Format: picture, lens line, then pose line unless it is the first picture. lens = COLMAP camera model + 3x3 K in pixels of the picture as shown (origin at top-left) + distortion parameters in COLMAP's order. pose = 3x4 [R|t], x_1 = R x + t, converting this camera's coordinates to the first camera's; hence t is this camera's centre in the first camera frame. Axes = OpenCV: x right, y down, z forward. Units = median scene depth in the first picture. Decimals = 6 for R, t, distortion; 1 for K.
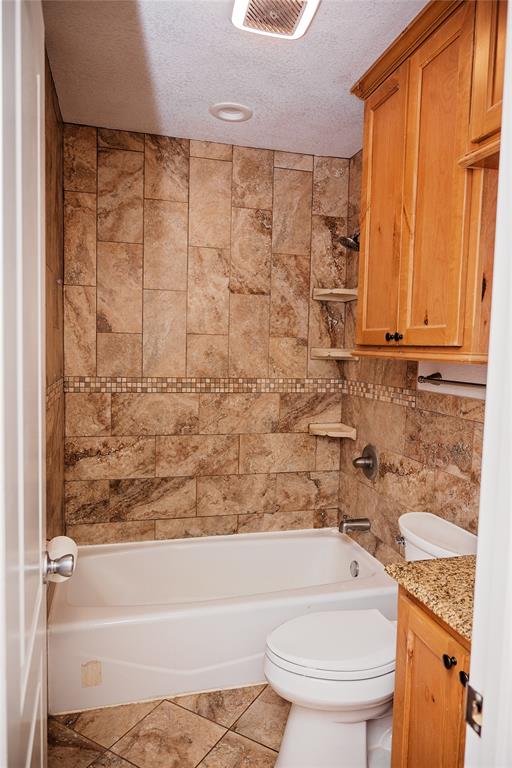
lens RADIAL K [[511.5, 0, 255.5], [0, 511.5, 383.5], [0, 0, 1]] dist [-0.011065, 0.002684]
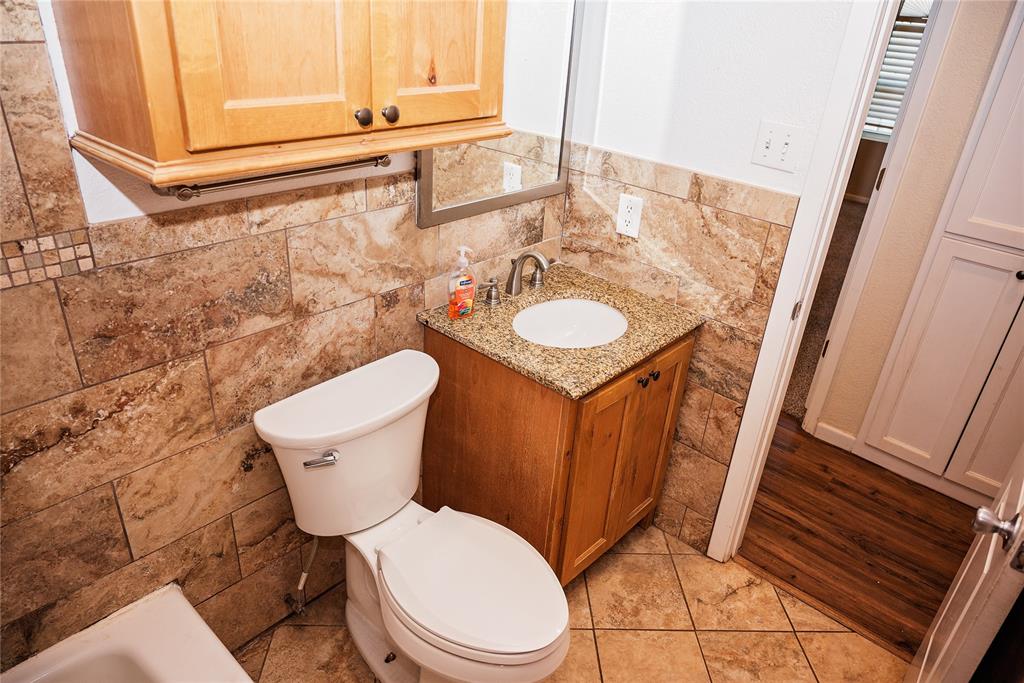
lens RADIAL K [[682.0, 0, 512.1], [0, 682.0, 344.2], [0, 0, 1]] dist [-0.011065, 0.002684]
pose [[-0.540575, -0.444994, 0.713974, -0.316222], [-0.020771, 0.855461, 0.517451, -0.207704], [-0.841039, 0.264891, -0.471684, 1.064995]]
